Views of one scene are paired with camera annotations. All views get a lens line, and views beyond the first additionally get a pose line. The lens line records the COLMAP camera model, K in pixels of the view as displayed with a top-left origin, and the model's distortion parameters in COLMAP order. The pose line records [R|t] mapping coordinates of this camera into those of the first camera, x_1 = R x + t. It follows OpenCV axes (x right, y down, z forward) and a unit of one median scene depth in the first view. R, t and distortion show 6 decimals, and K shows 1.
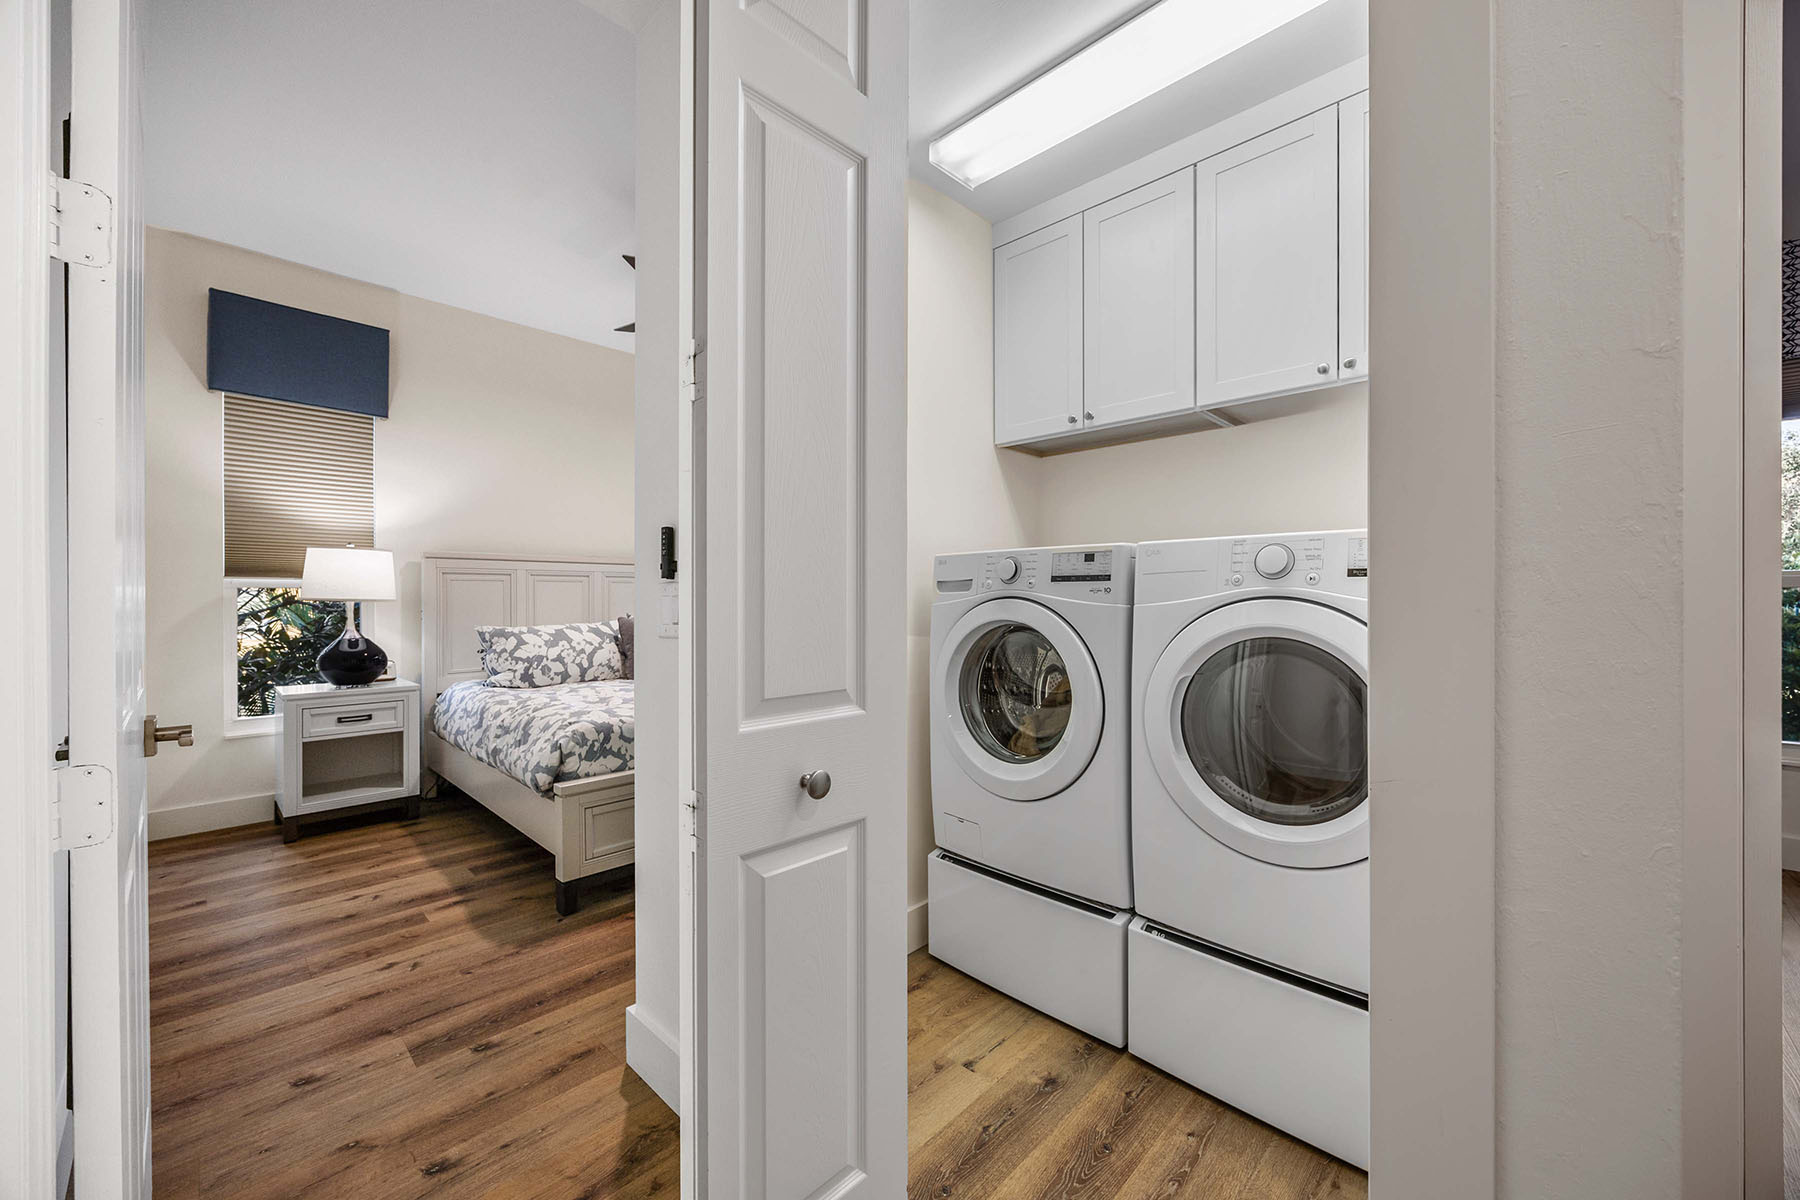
lens RADIAL K [[696.6, 0, 901.1], [0, 696.6, 592.7], [0, 0, 1]] dist [0.000172, 0.000052]
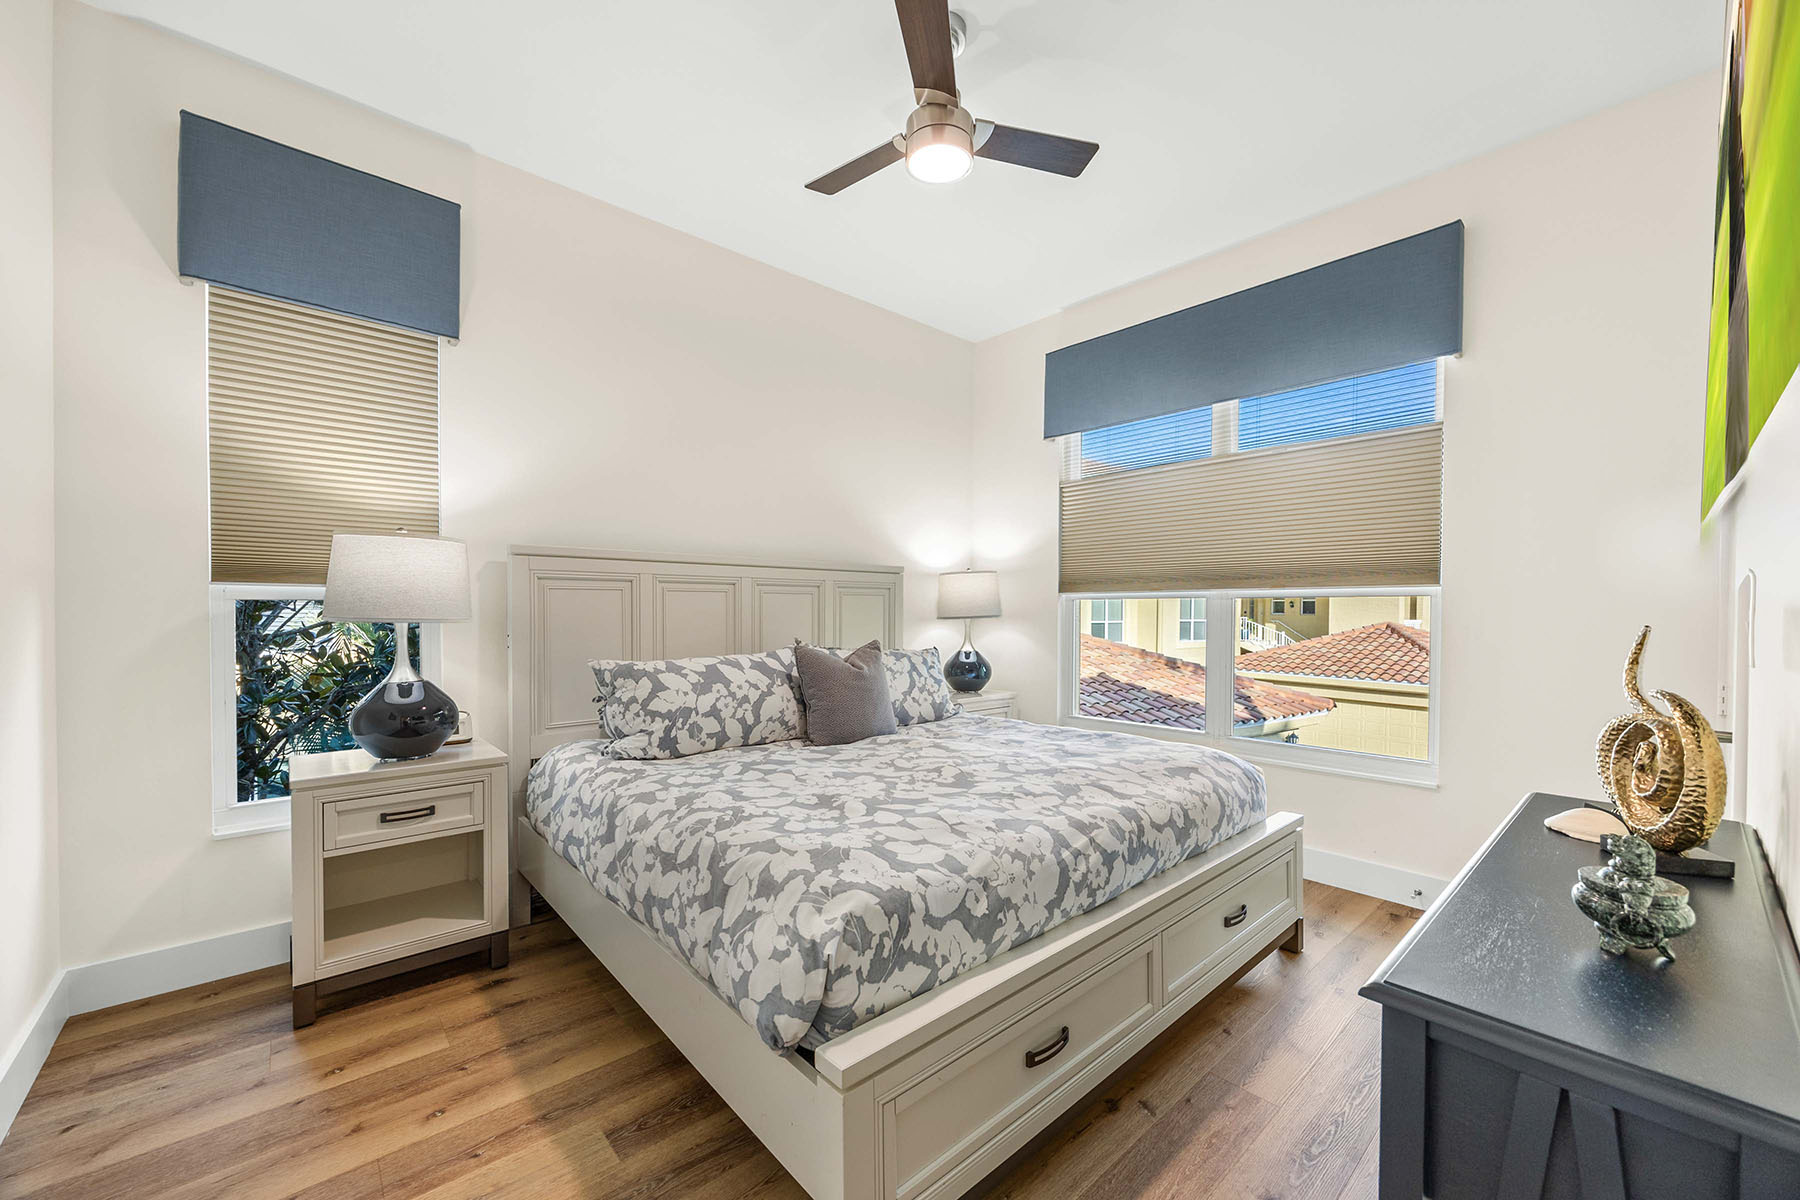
lens RADIAL K [[696.6, 0, 899.1], [0, 696.6, 613.9], [0, 0, 1]] dist [0.000172, 0.000052]
pose [[0.997219, 0.005718, -0.074312, -0.300544], [-0.004866, 0.999920, 0.011642, -0.004108], [0.074373, -0.011248, 0.997167, 0.411420]]
